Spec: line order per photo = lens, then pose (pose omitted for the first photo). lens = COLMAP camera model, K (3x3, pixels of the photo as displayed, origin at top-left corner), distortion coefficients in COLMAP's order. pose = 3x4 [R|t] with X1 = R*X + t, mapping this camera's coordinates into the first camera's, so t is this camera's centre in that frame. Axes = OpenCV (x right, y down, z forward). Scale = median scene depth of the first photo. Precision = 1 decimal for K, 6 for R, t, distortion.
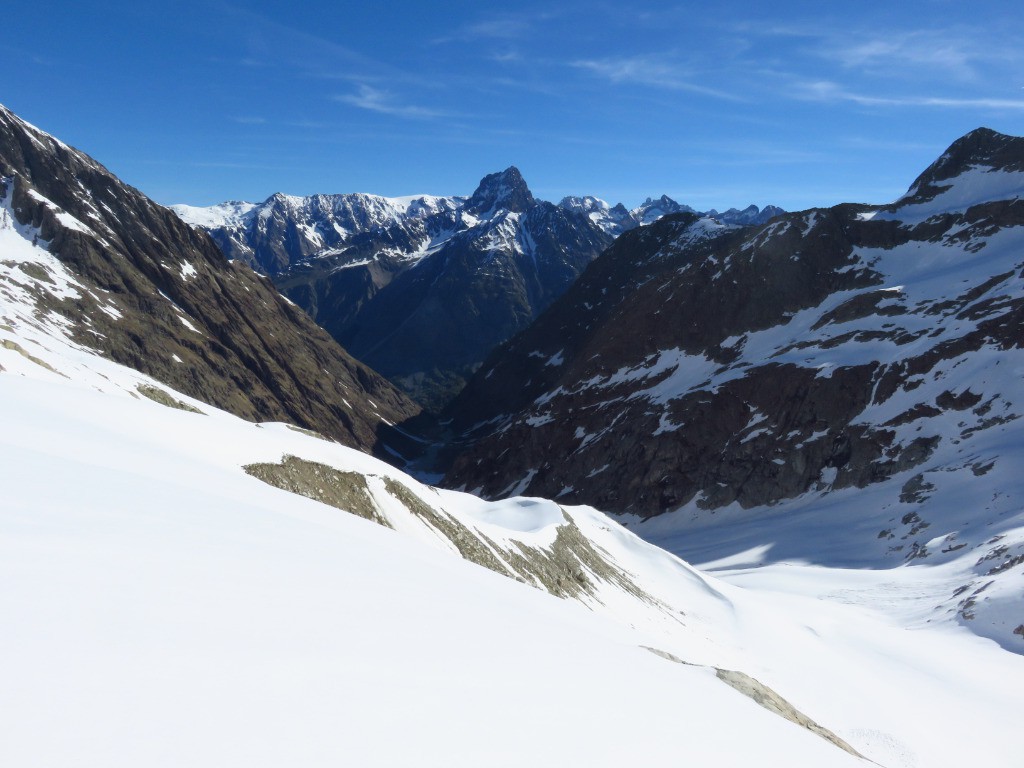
lens RADIAL K [[764.9, 0, 512.0], [0, 764.9, 384.0], [0, 0, 1]] dist [-0.001022, -0.028336]
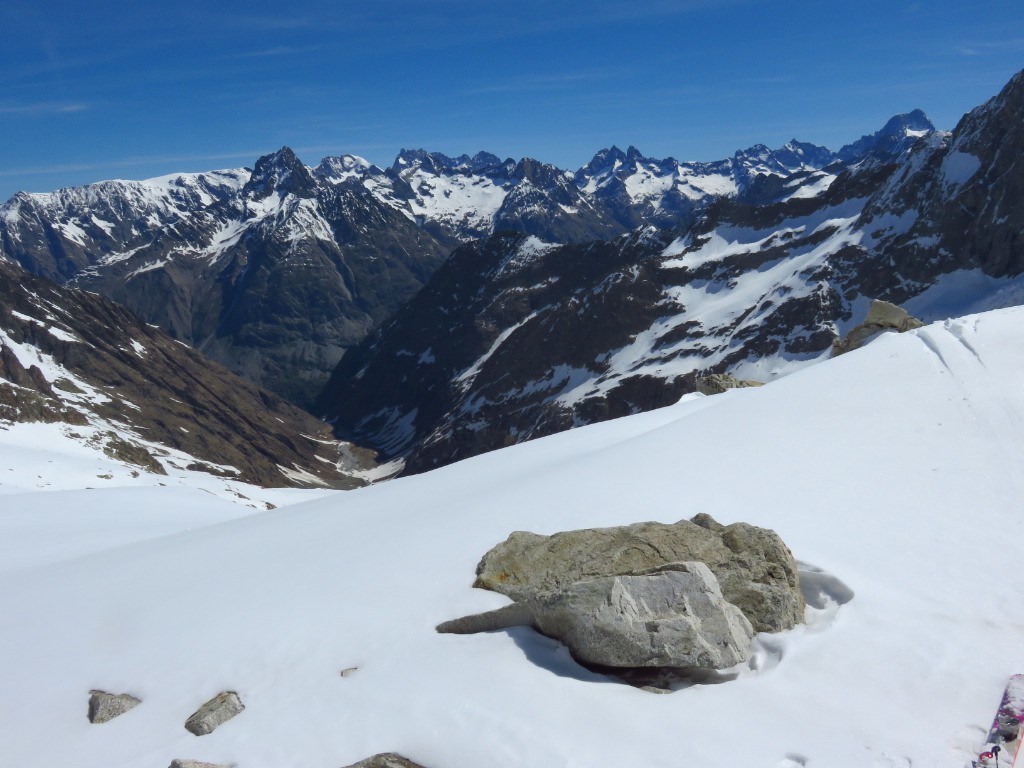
lens RADIAL K [[764.9, 0, 512.0], [0, 764.9, 384.0], [0, 0, 1]] dist [-0.001022, -0.028336]
pose [[0.941992, -0.177511, 0.284851, -0.078628], [0.153242, 0.982538, 0.105525, -0.045002], [-0.298609, -0.055752, 0.952746, -0.101906]]
